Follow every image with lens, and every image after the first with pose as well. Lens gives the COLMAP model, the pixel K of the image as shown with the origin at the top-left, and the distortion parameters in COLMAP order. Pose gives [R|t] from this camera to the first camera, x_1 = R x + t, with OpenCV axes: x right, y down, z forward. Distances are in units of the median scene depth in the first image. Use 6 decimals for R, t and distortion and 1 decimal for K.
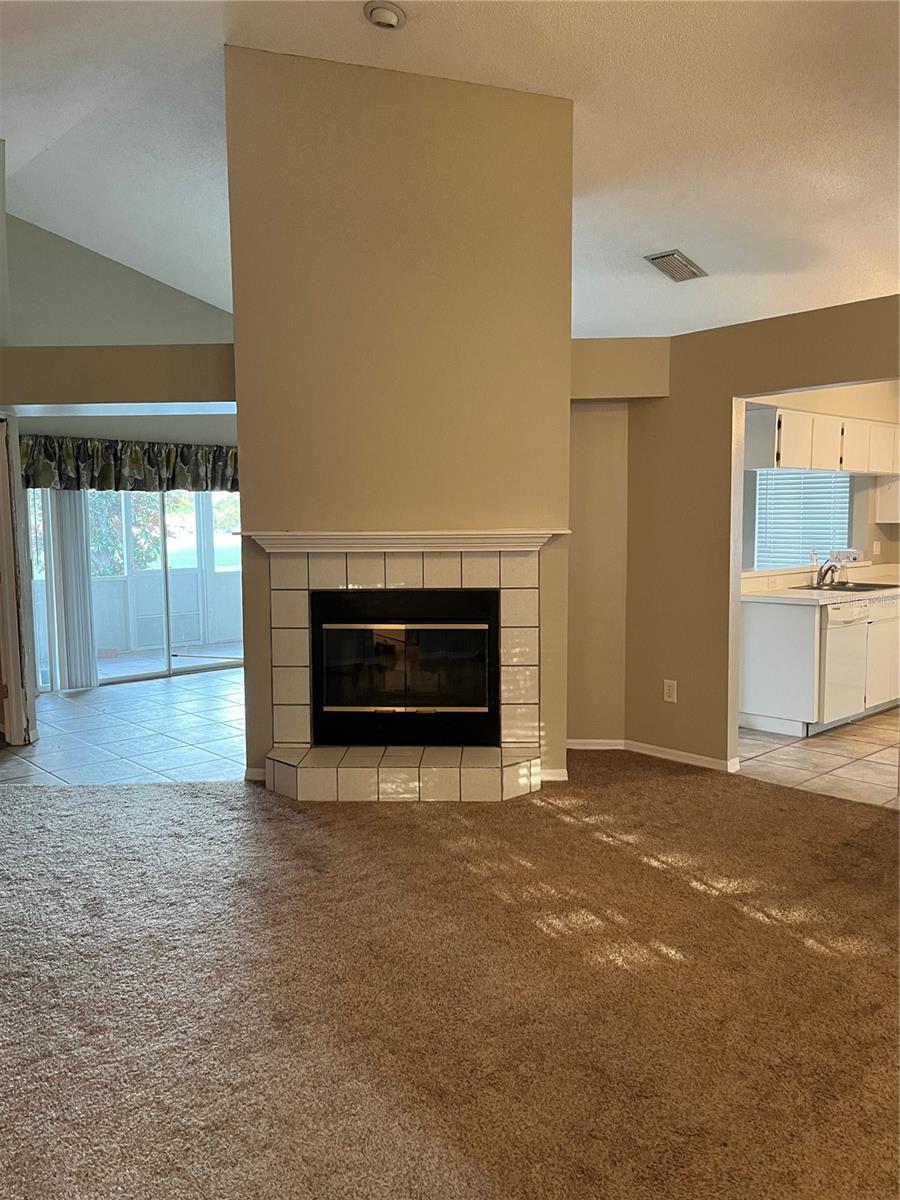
lens RADIAL K [[925.8, 0, 450.0], [0, 925.8, 600.0], [0, 0, 1]] dist [0.026309, -0.000992]
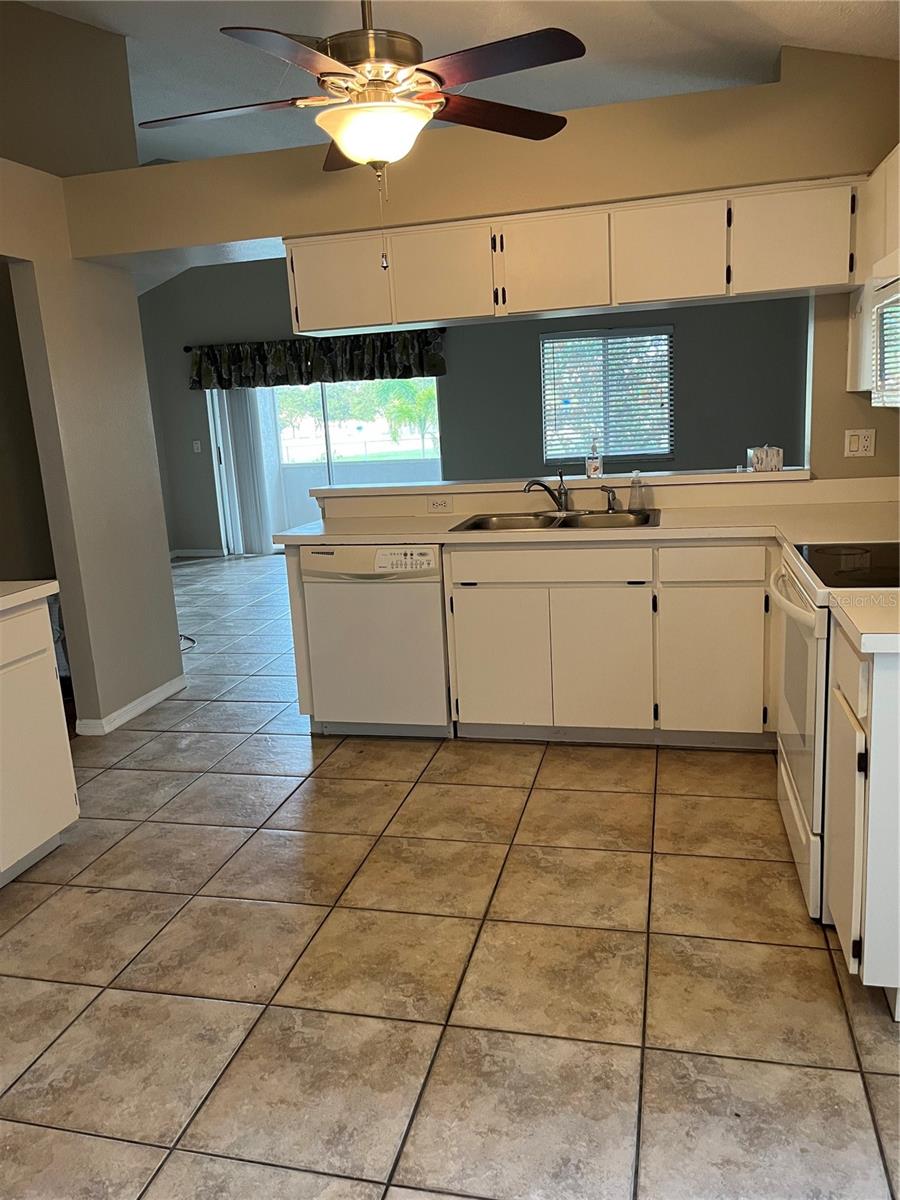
lens RADIAL K [[925.8, 0, 450.0], [0, 925.8, 600.0], [0, 0, 1]] dist [0.026309, -0.000992]
pose [[0.537569, 0.149466, -0.829867, 0.755935], [-0.029696, 0.986910, 0.158514, -0.047729], [0.842697, -0.060568, 0.534971, 0.571729]]
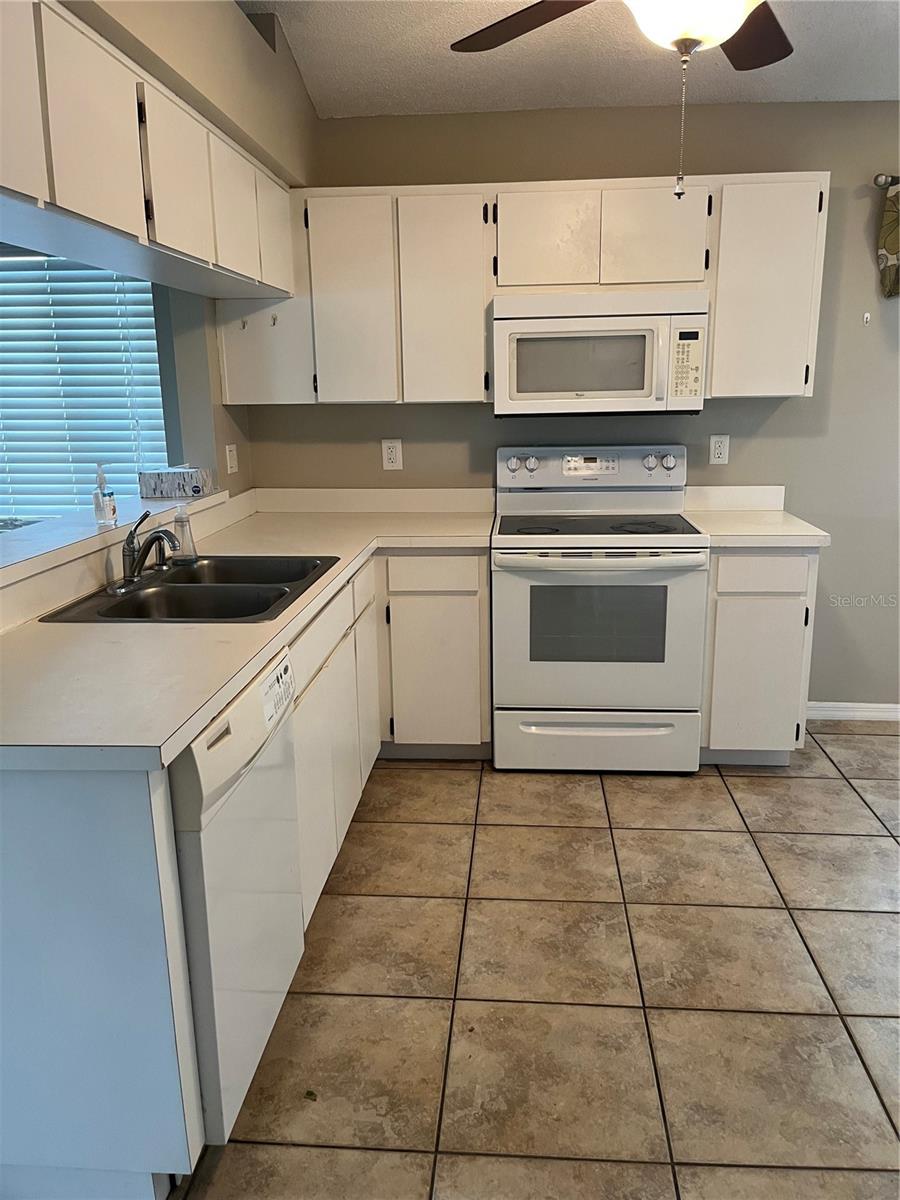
lens RADIAL K [[925.8, 0, 450.0], [0, 925.8, 600.0], [0, 0, 1]] dist [0.026309, -0.000992]
pose [[0.742311, -0.154801, 0.651929, 0.231335], [0.072825, 0.985823, 0.151163, -0.050018], [-0.666086, -0.064733, 0.743060, 0.592851]]
